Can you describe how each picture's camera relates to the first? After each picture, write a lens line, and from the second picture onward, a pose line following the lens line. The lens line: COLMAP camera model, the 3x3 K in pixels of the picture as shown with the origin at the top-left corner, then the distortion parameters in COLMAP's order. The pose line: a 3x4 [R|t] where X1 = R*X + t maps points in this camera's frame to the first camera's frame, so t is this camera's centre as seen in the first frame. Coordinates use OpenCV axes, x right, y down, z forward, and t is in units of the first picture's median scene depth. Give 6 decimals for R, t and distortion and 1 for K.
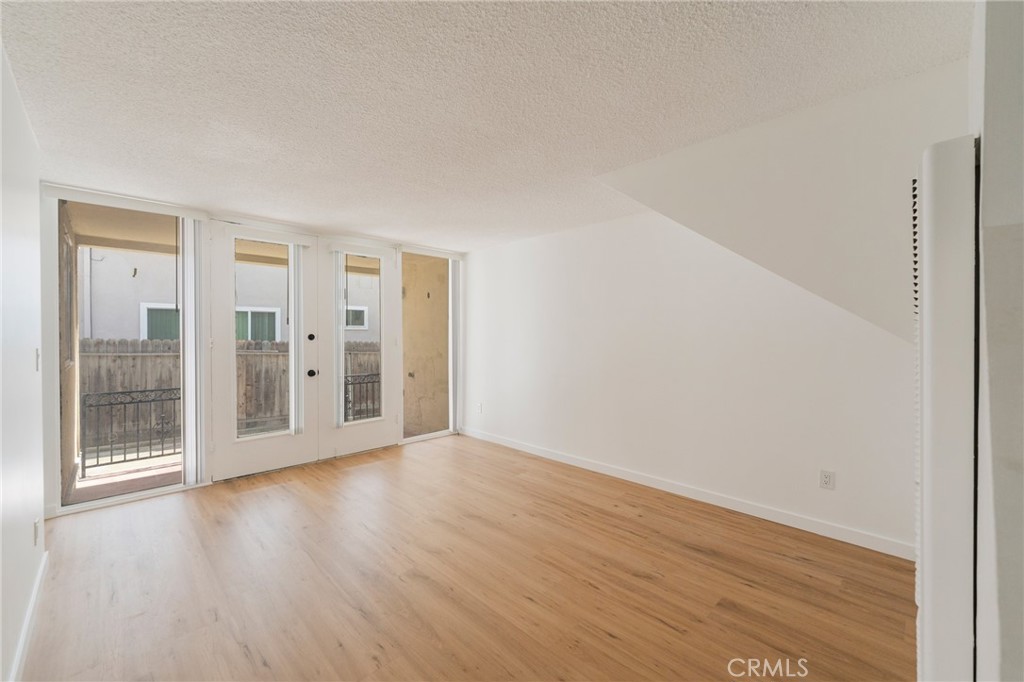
lens RADIAL K [[413.7, 0, 510.5], [0, 413.7, 334.4], [0, 0, 1]] dist [0.002396, -0.002545]
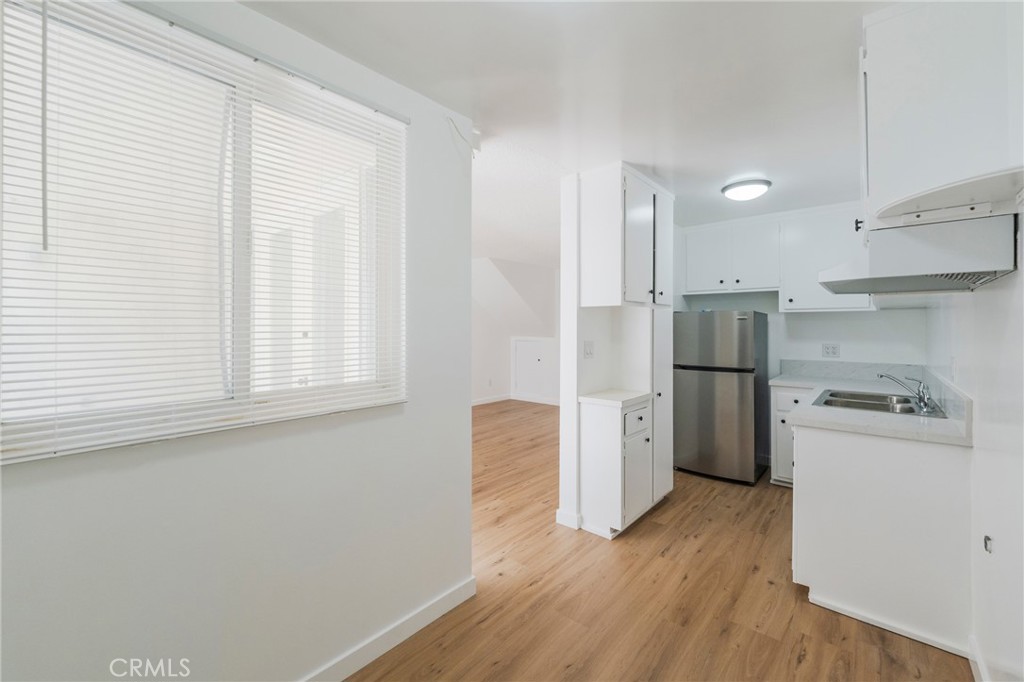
lens RADIAL K [[413.7, 0, 524.0], [0, 413.7, 324.2], [0, 0, 1]] dist [0.002396, -0.002545]
pose [[-0.096952, 0.010177, 0.995237, -1.870994], [0.004575, 0.999942, -0.009780, -0.005461], [-0.995279, 0.003605, -0.096992, 0.977147]]
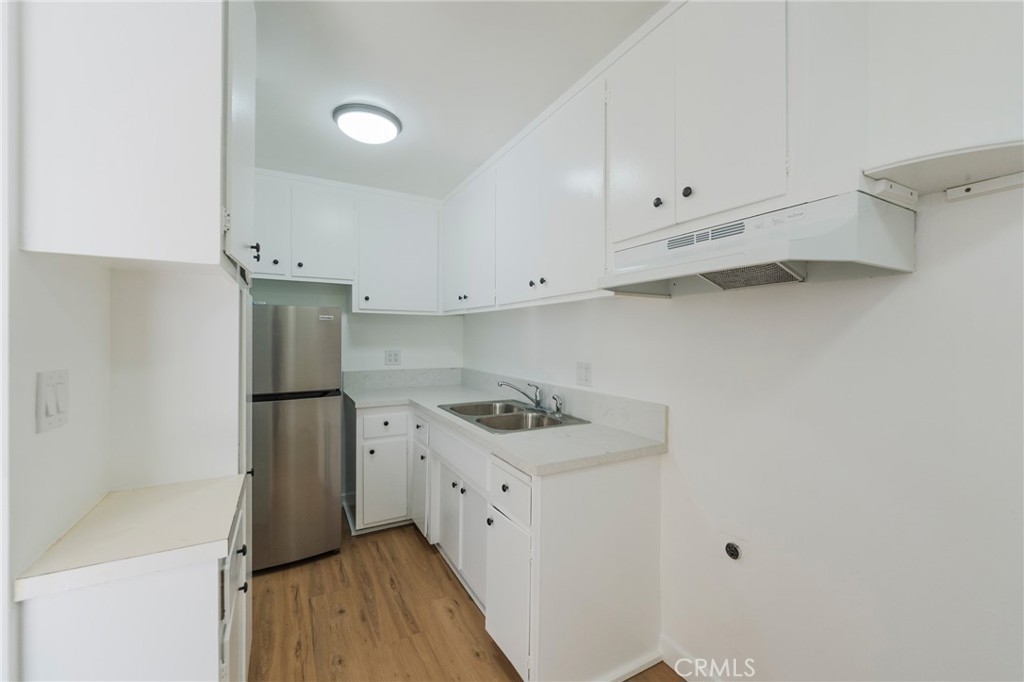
lens RADIAL K [[413.7, 0, 500.4], [0, 413.7, 337.4], [0, 0, 1]] dist [0.002396, -0.002545]
pose [[-0.959888, -0.007616, 0.280282, -1.289033], [-0.004317, 0.999914, 0.012386, -0.004661], [-0.280352, 0.010679, -0.959838, 0.927763]]
